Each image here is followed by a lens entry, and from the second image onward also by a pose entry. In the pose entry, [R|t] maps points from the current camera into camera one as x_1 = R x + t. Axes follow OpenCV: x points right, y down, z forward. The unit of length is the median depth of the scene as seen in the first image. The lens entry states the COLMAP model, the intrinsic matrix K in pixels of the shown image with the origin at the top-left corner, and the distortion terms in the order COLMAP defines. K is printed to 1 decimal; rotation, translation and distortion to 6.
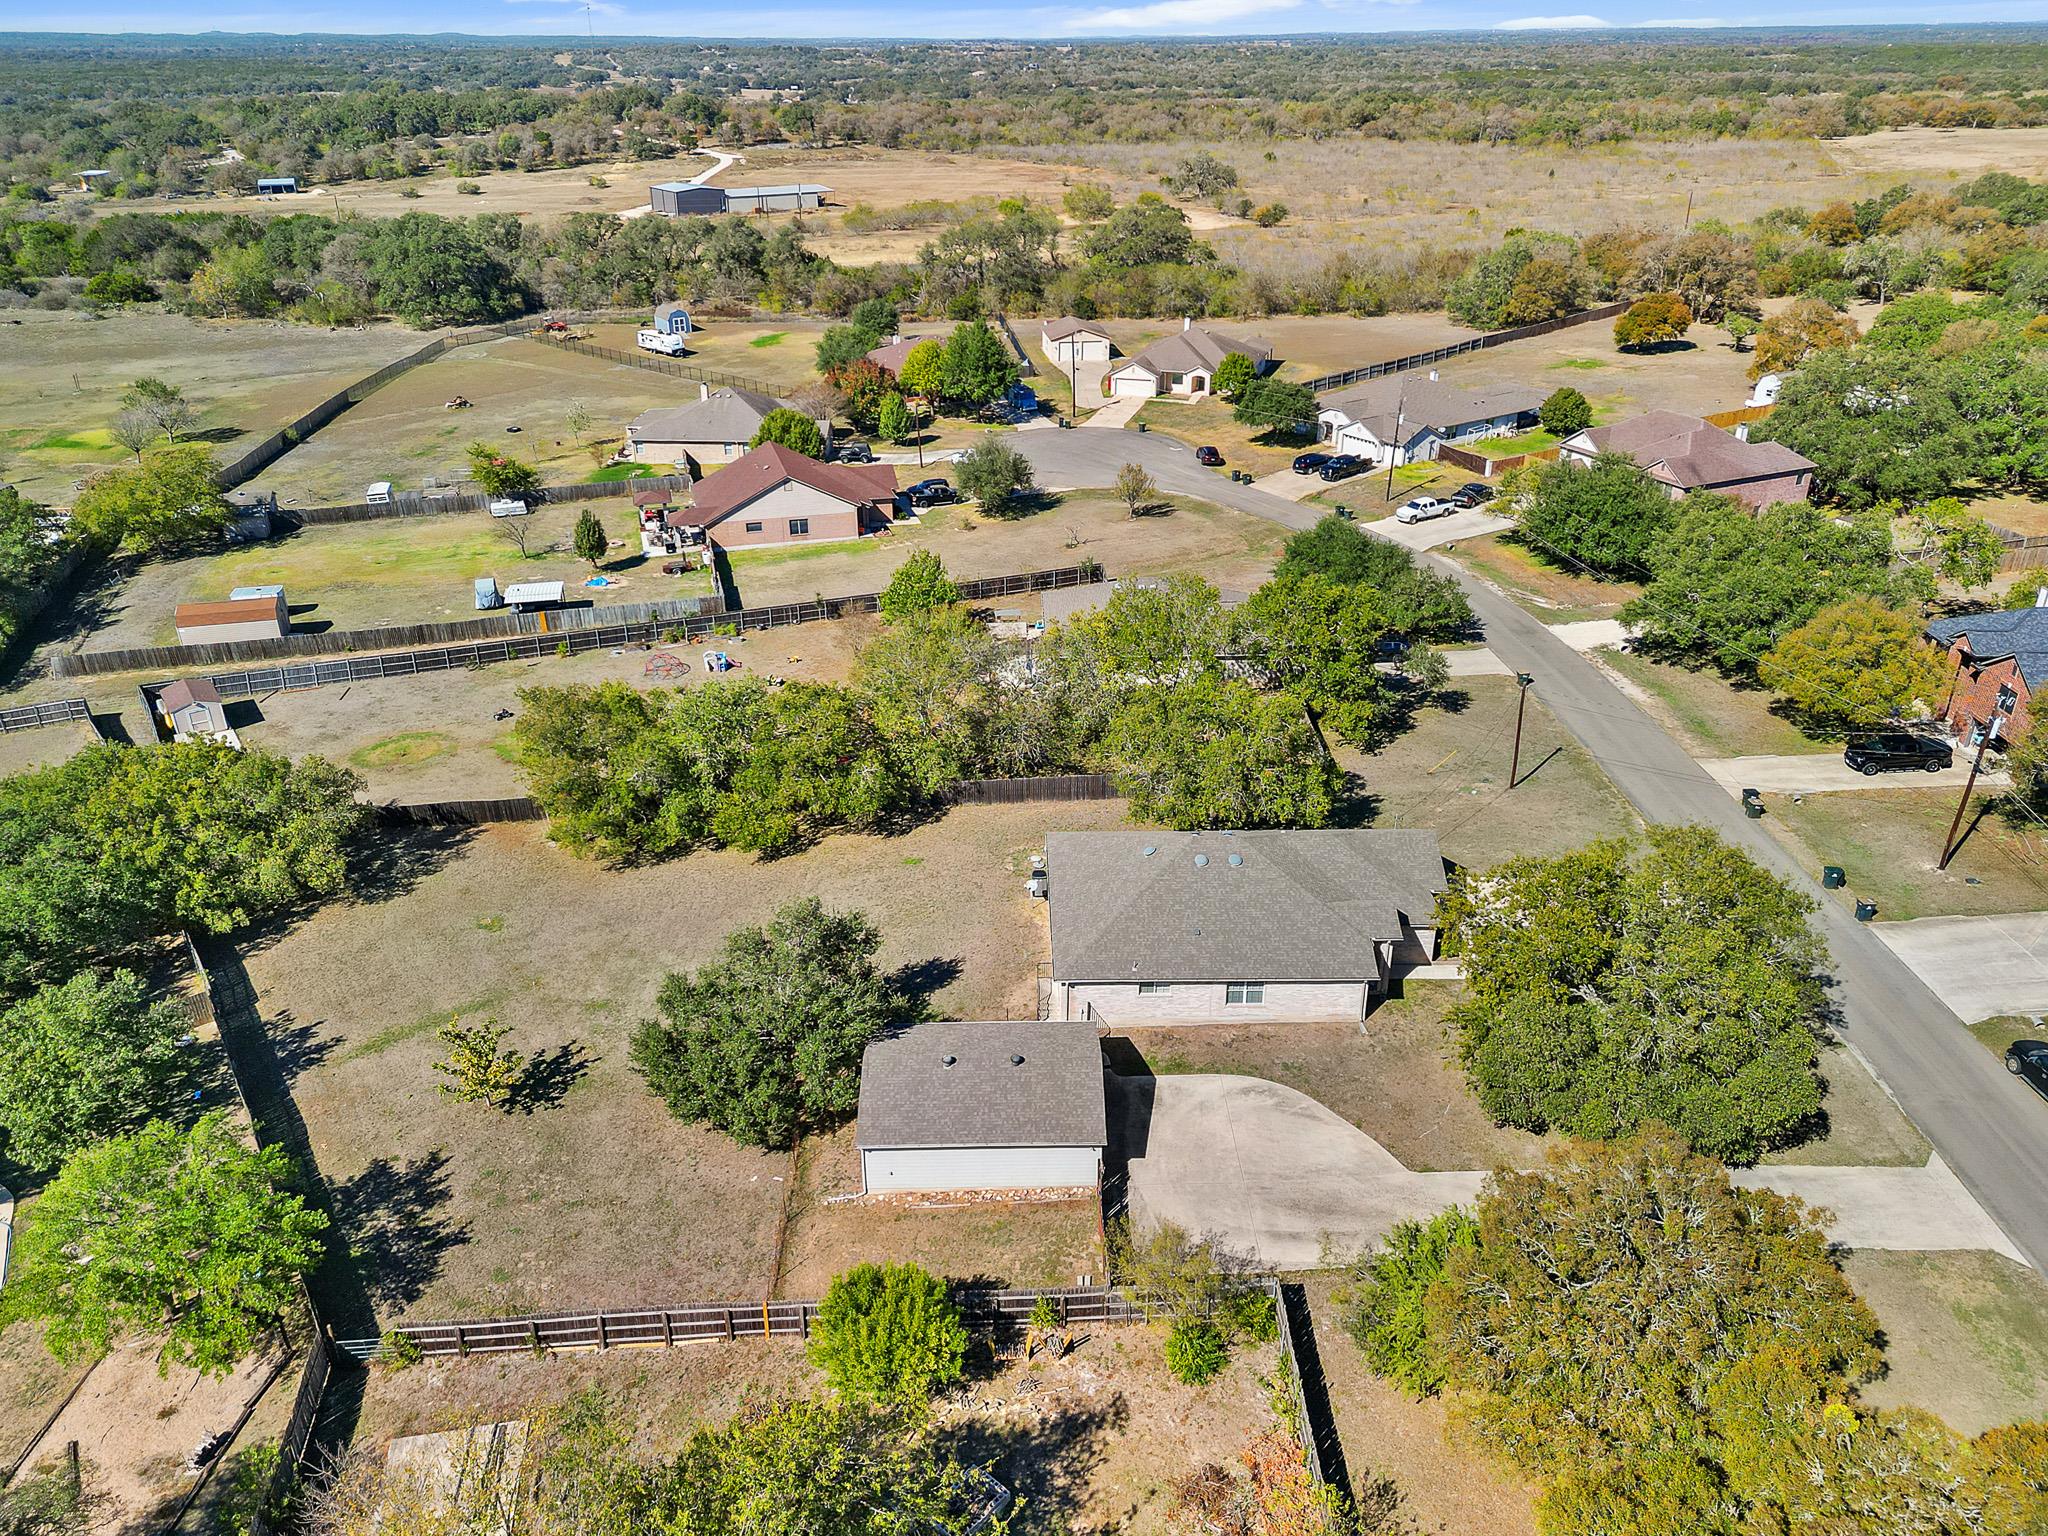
lens RADIAL K [[1485.2, 0, 1024.0], [0, 1485.2, 768.0], [0, 0, 1]] dist [-0.011762, -0.004538]
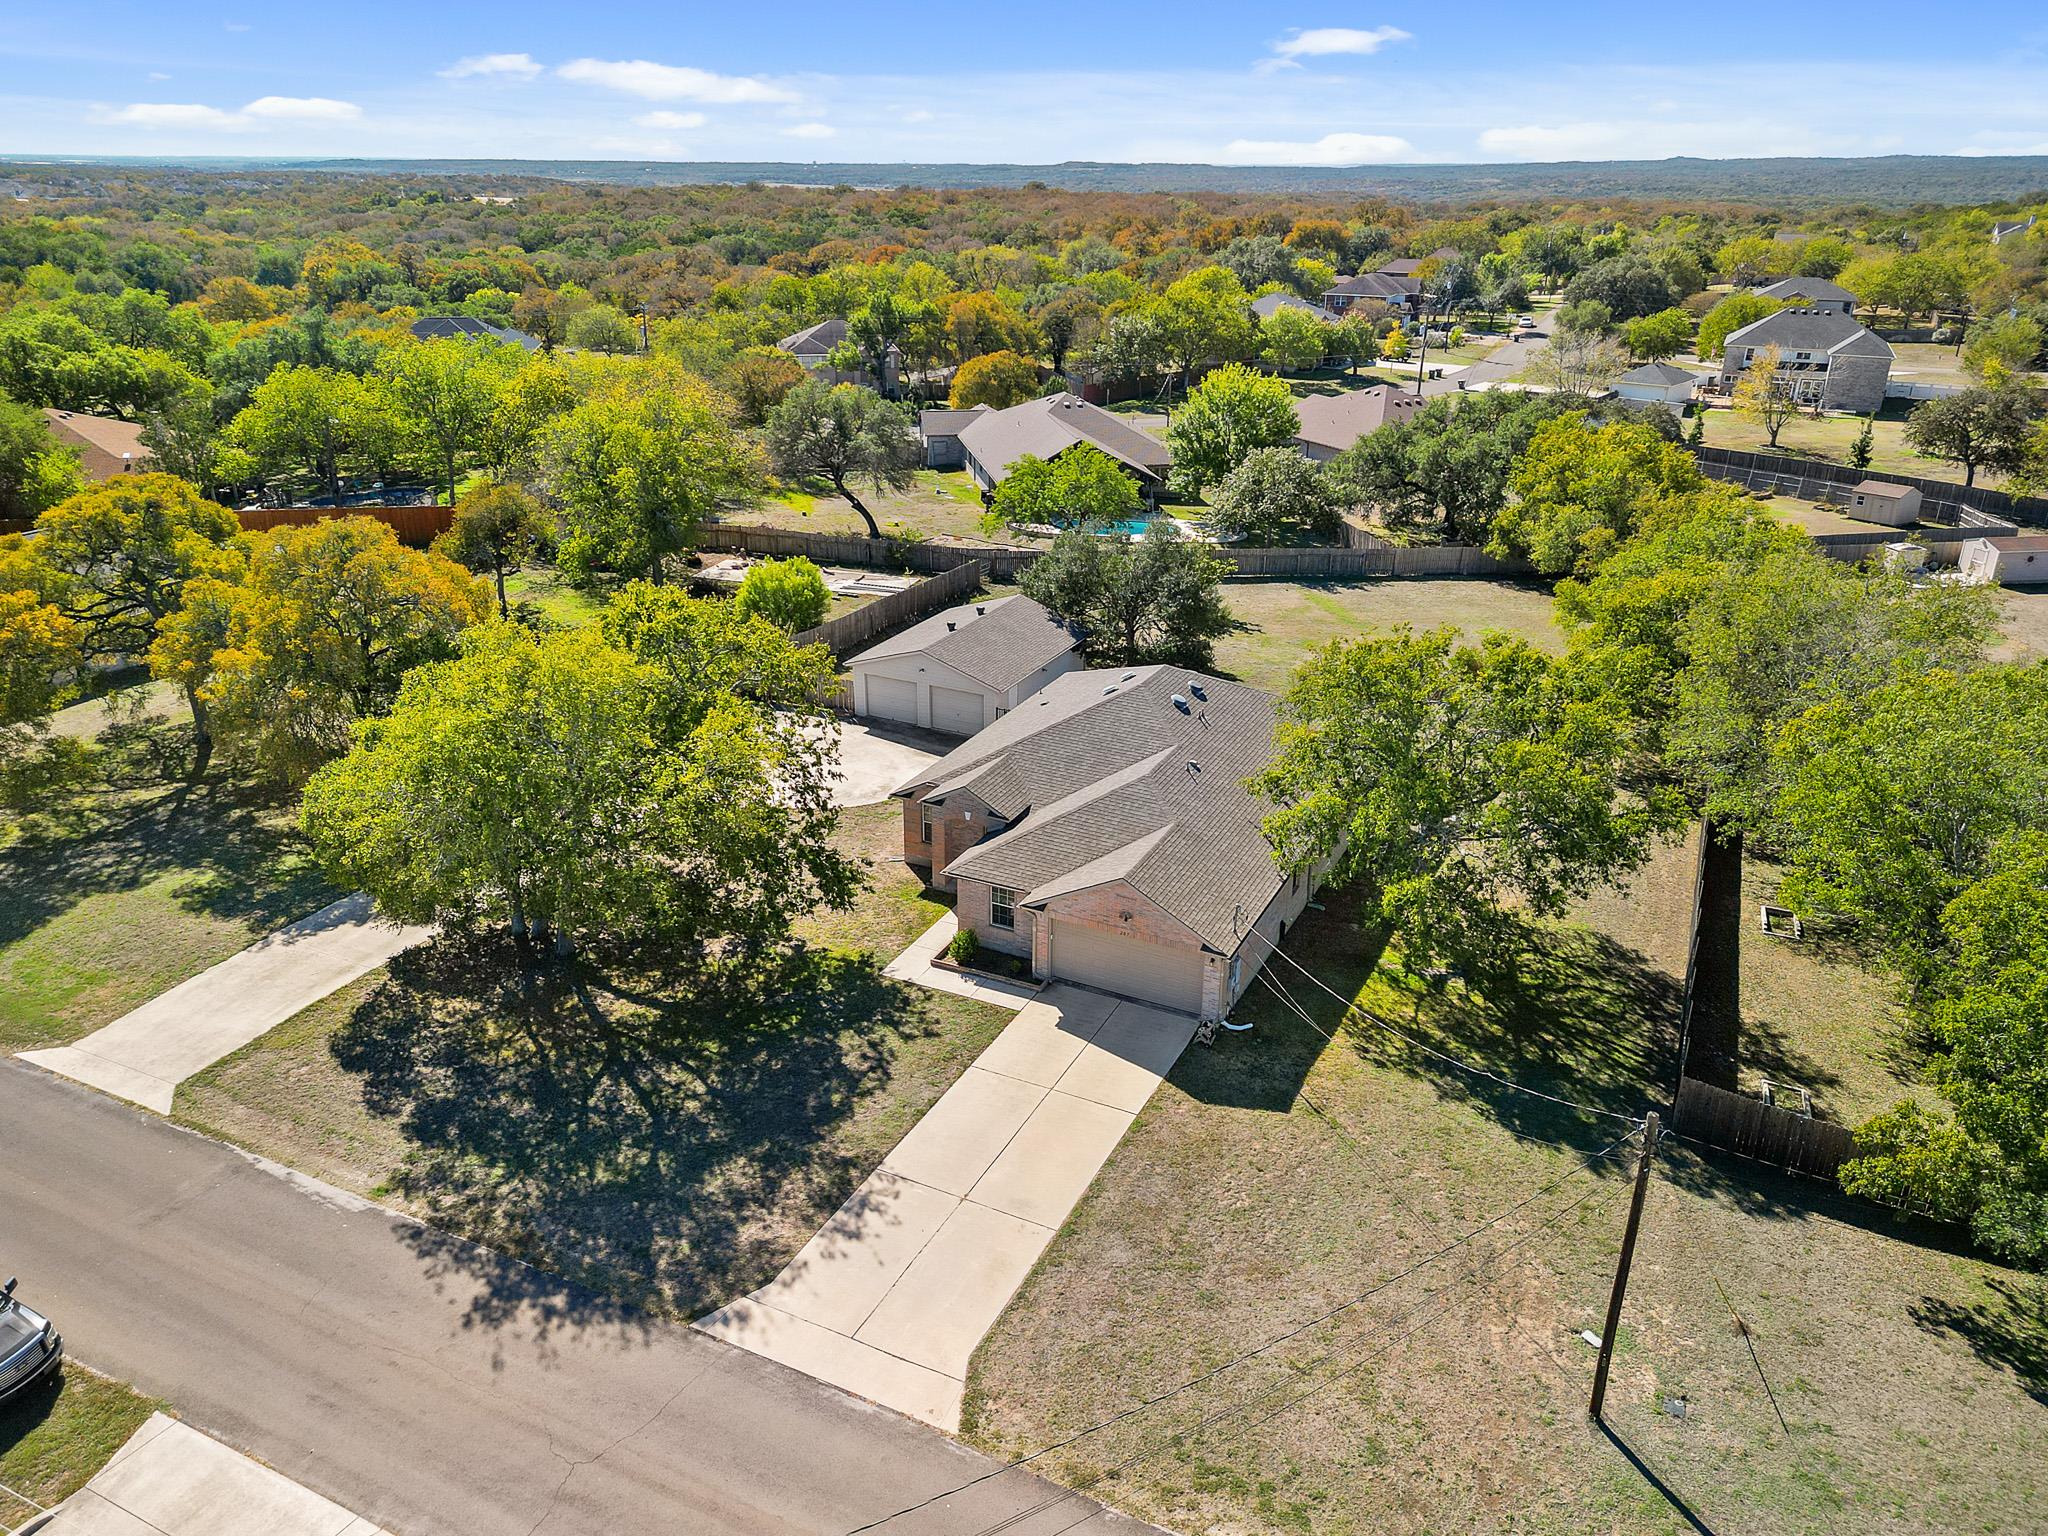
lens RADIAL K [[1479.1, 0, 1024.0], [0, 1479.1, 768.0], [0, 0, 1]] dist [0.035719, -0.002294]
pose [[-0.446562, 0.339242, -0.827948, 0.890221], [-0.395133, 0.755448, 0.522655, -0.308452], [0.802778, 0.560547, -0.203309, 1.280606]]
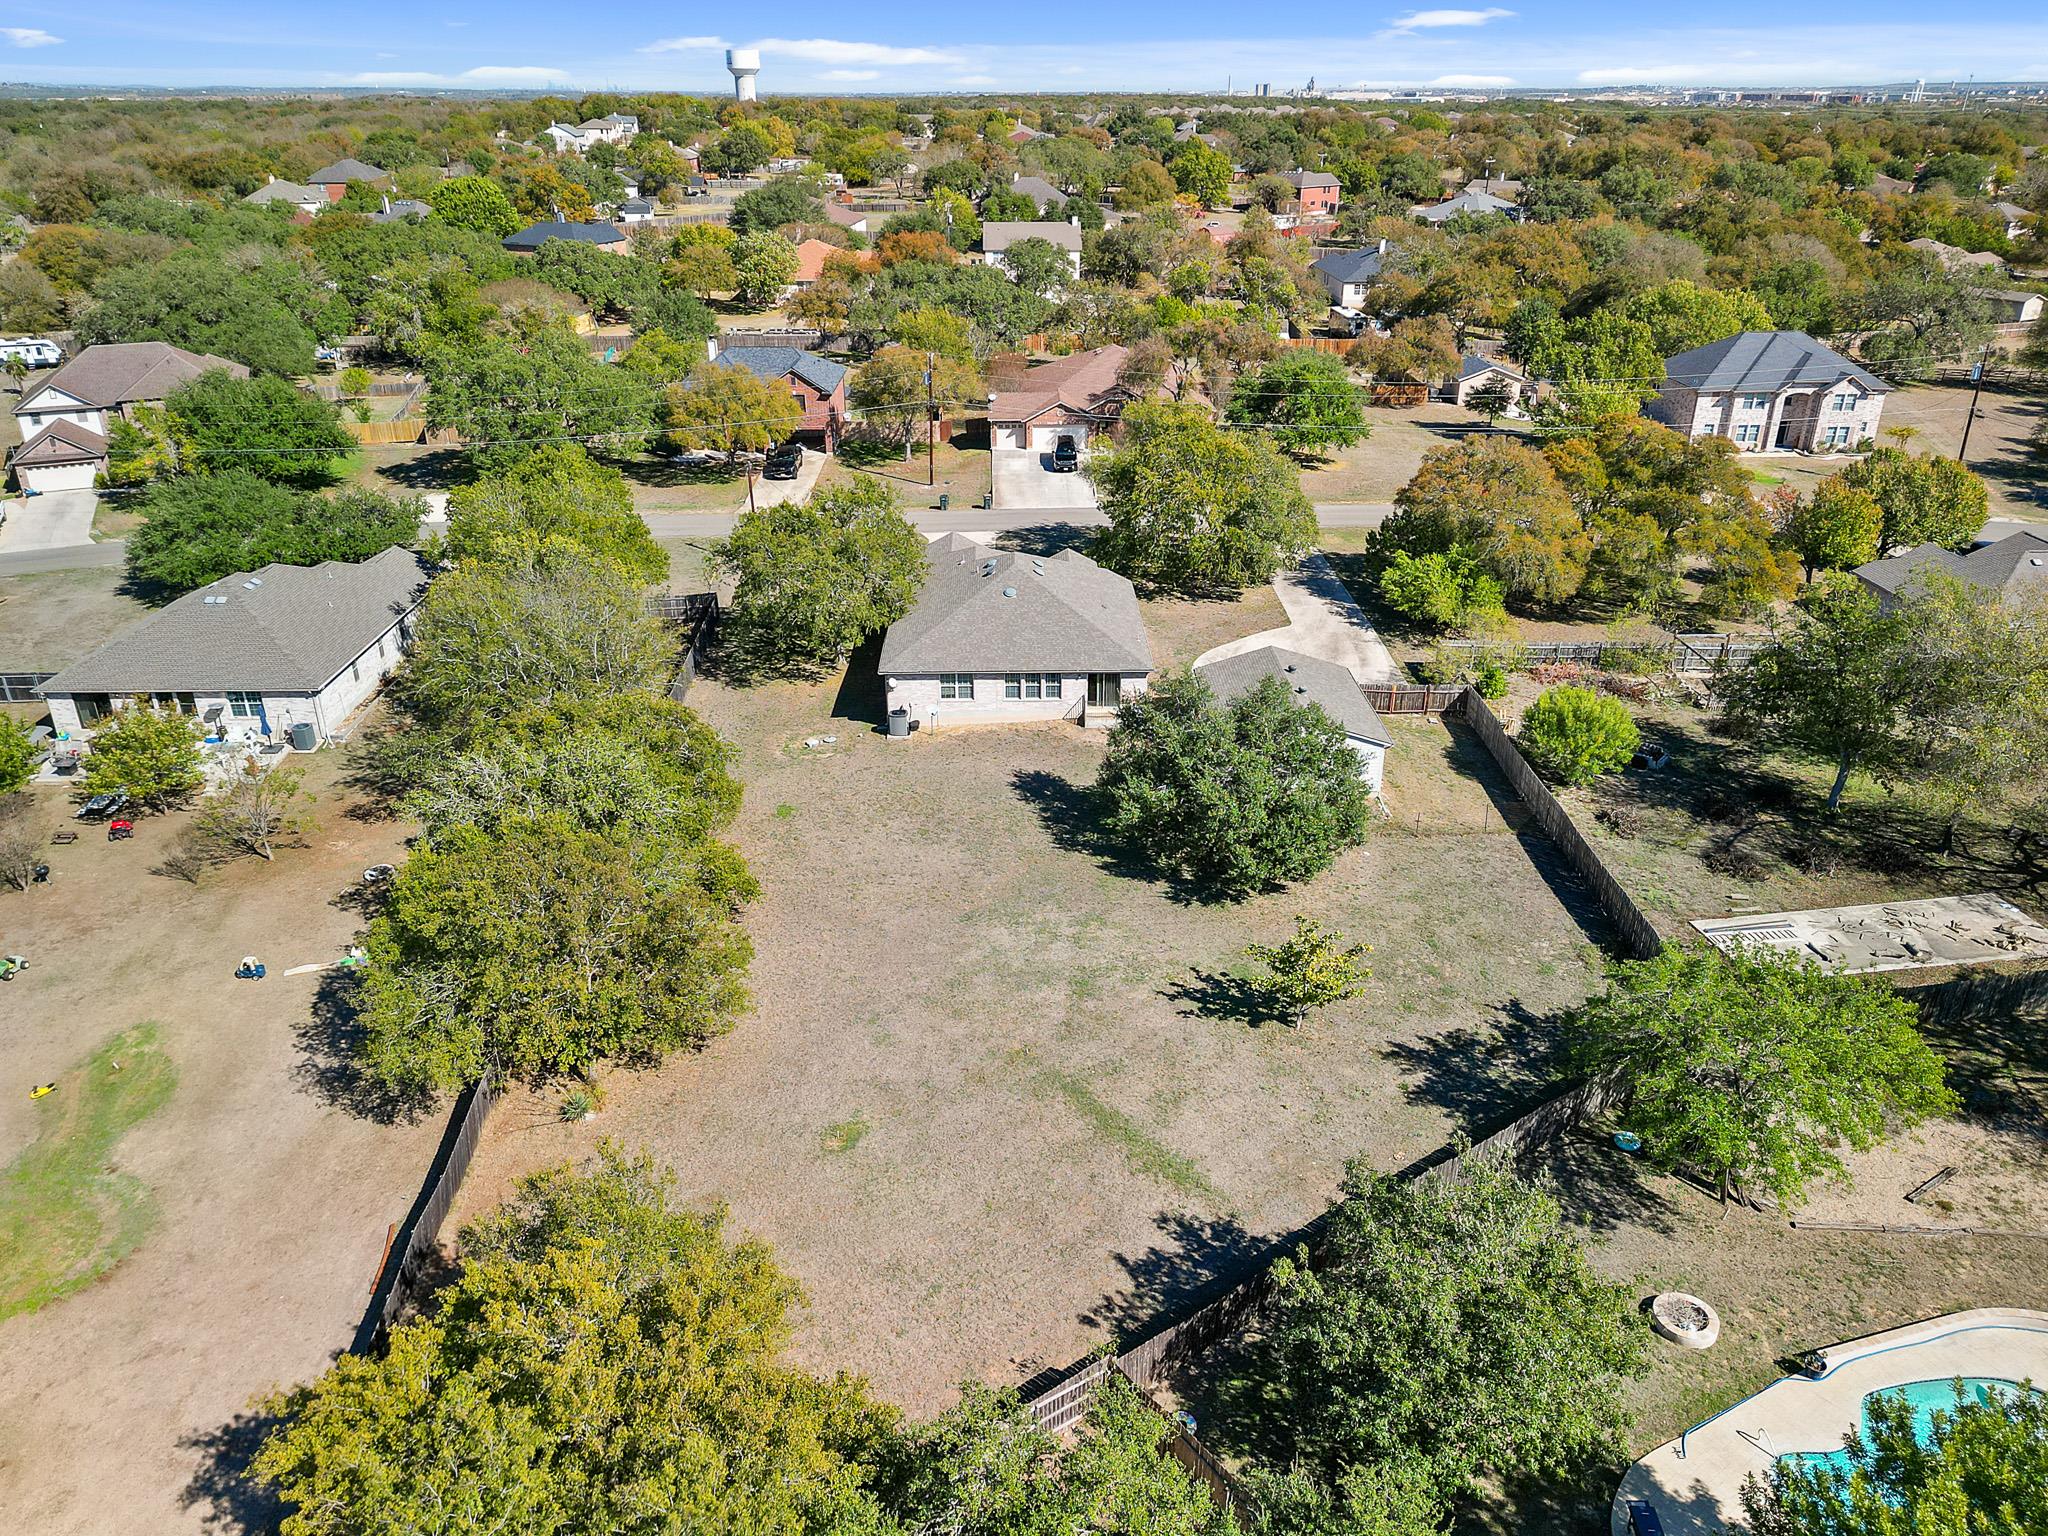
lens RADIAL K [[1475.4, 0, 1000.6], [0, 1475.4, 767.3], [0, 0, 1]] dist [-0.023551, -0.002345]
pose [[0.008687, -0.413059, 0.910663, -1.084605], [0.449034, 0.815325, 0.365532, -0.265208], [-0.893472, 0.405744, 0.192560, 0.977572]]
